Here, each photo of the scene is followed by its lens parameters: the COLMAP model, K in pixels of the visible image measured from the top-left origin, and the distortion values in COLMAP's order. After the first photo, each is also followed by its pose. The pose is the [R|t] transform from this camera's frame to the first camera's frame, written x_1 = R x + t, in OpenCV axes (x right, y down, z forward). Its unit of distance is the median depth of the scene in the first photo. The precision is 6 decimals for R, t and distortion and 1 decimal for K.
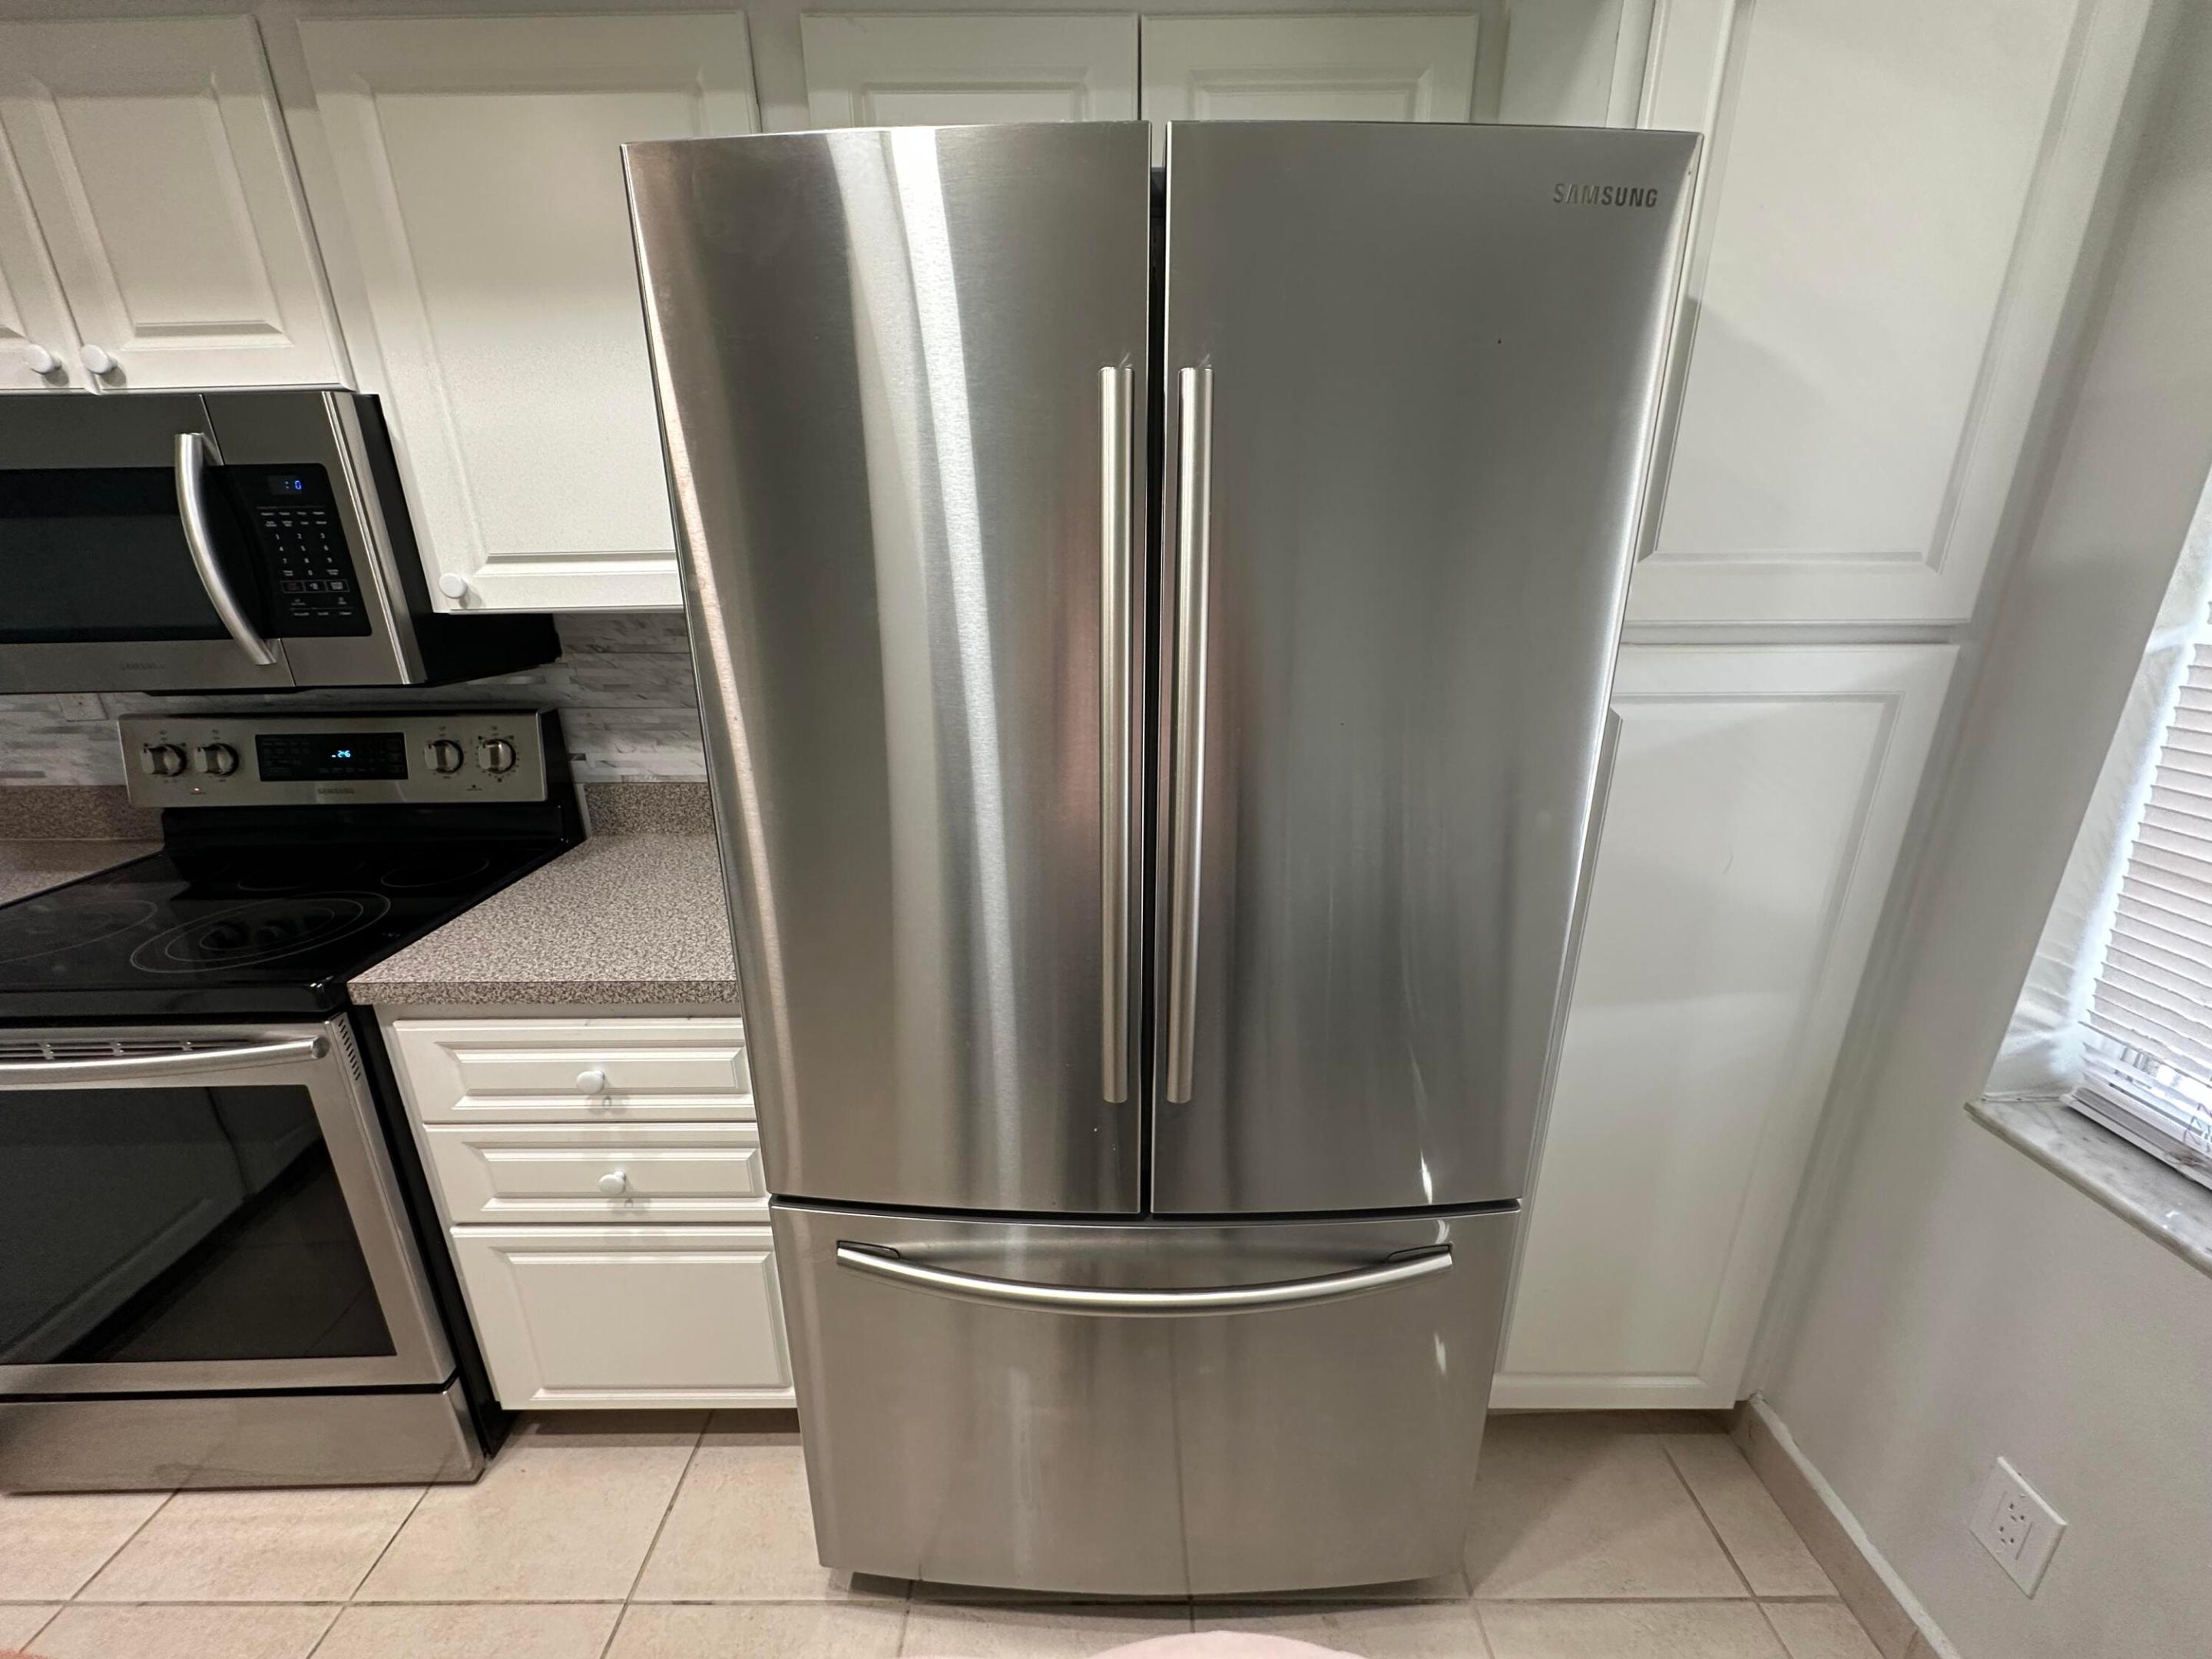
lens RADIAL K [[885.0, 0, 1106.7], [0, 885.0, 833.3], [0, 0, 1]] dist [-0.004018, 0.000359]
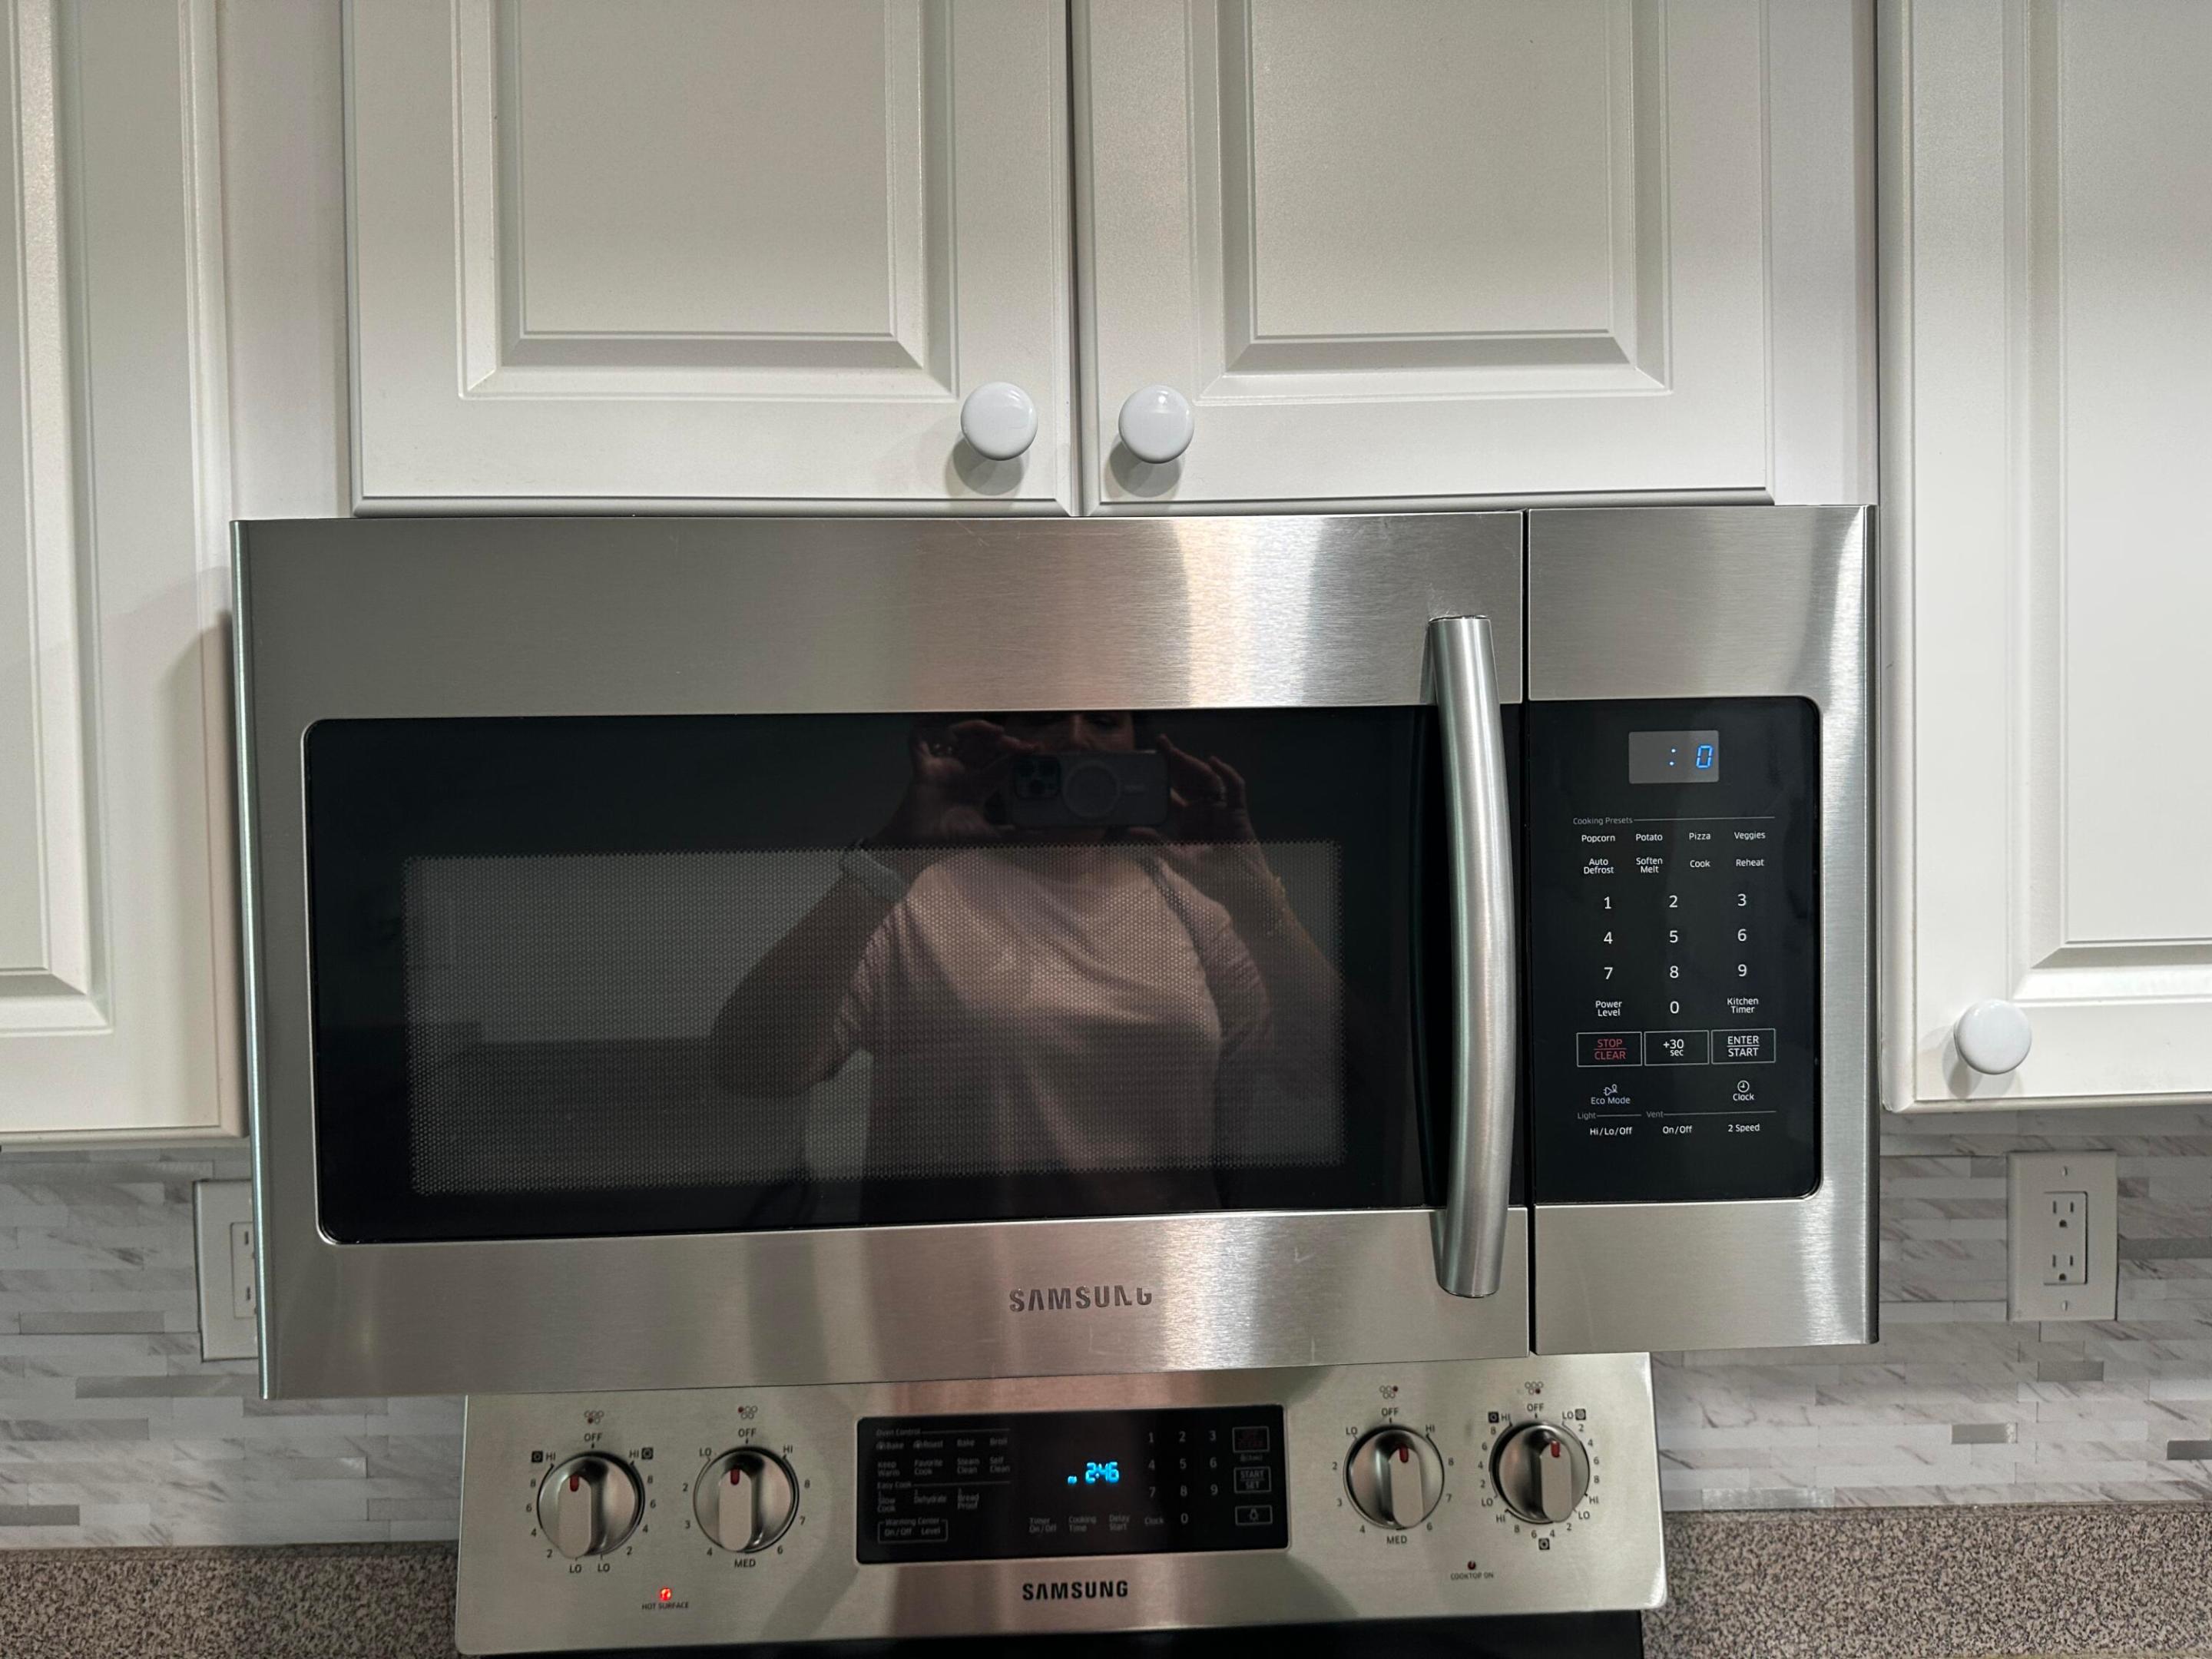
lens RADIAL K [[1514.1, 0, 1104.8], [0, 1514.1, 826.9], [0, 0, 1]] dist [0.008902, -0.016947]
pose [[0.999399, -0.003310, 0.034514, -1.085320], [0.013820, 0.950969, -0.308977, -0.180963], [-0.031799, 0.309268, 0.950443, 0.435123]]
